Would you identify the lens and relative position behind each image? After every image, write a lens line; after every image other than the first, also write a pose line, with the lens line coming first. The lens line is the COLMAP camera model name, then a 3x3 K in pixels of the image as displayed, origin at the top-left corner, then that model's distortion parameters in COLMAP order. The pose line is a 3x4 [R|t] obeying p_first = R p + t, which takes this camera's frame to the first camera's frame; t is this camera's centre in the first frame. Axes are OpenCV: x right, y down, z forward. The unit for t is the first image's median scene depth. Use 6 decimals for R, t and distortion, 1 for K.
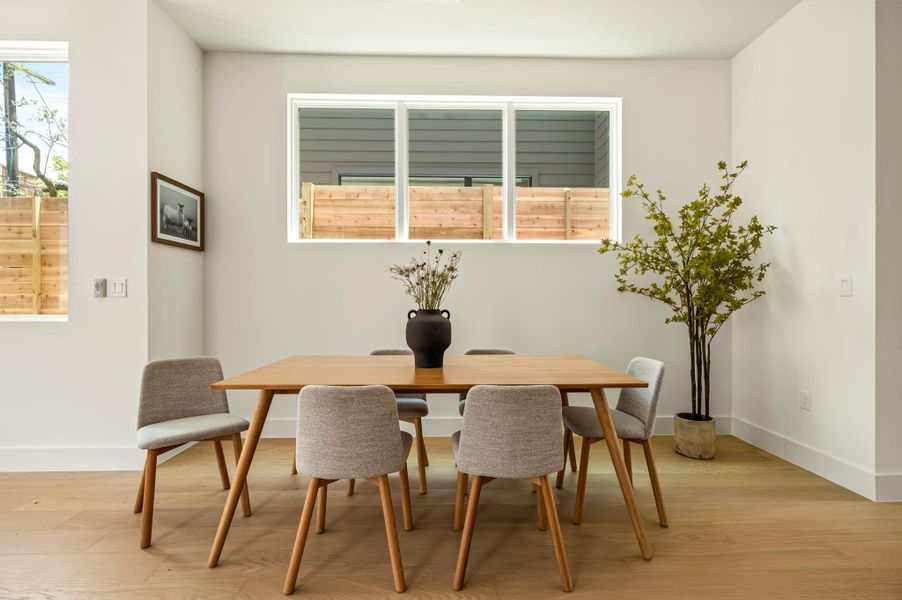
lens RADIAL K [[417.1, 0, 451.4], [0, 417.1, 307.8], [0, 0, 1]] dist [-0.005720, 0.002455]
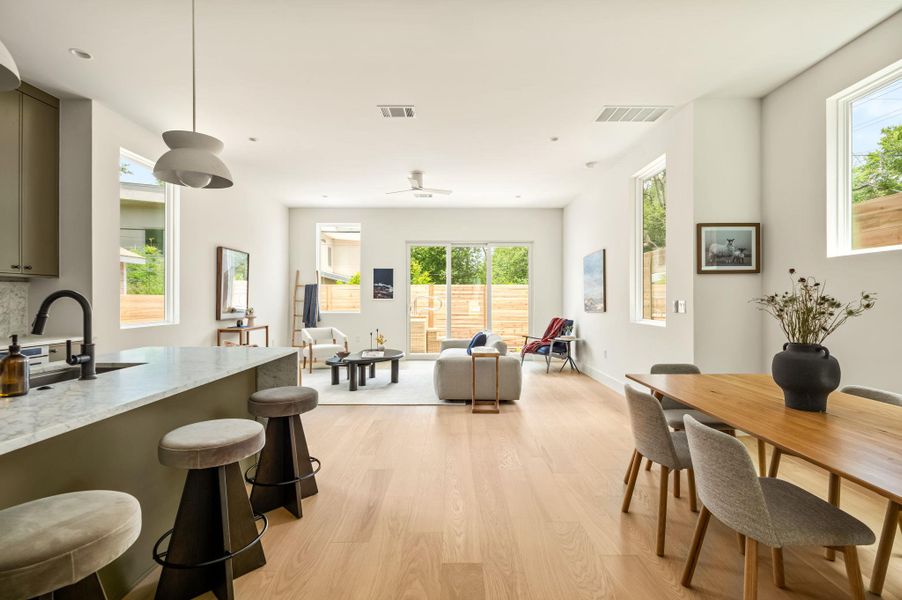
lens RADIAL K [[417.1, 0, 451.8], [0, 417.1, 297.6], [0, 0, 1]] dist [-0.005720, 0.002455]
pose [[-0.045074, 0.000742, -0.998983, 0.632523], [-0.008376, 0.999964, 0.001120, -0.065887], [0.998949, 0.008418, -0.045066, 0.216235]]
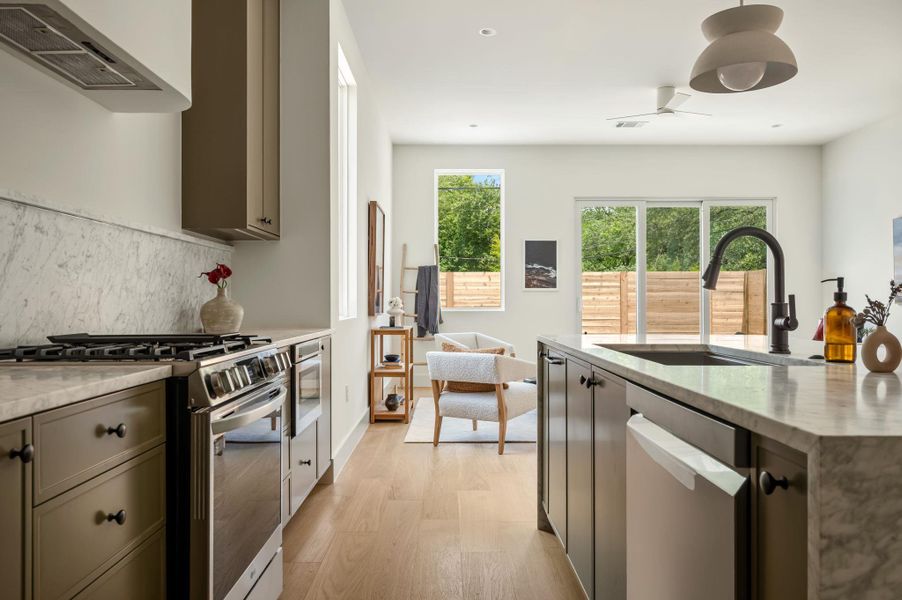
lens RADIAL K [[676.6, 0, 450.1], [0, 676.6, 301.5], [0, 0, 1]] dist [0.000180, 0.004846]
pose [[-0.039724, -0.000028, -0.999211, 0.749196], [-0.005535, 0.999985, 0.000192, 0.006321], [0.999195, 0.005538, -0.039724, -0.642464]]
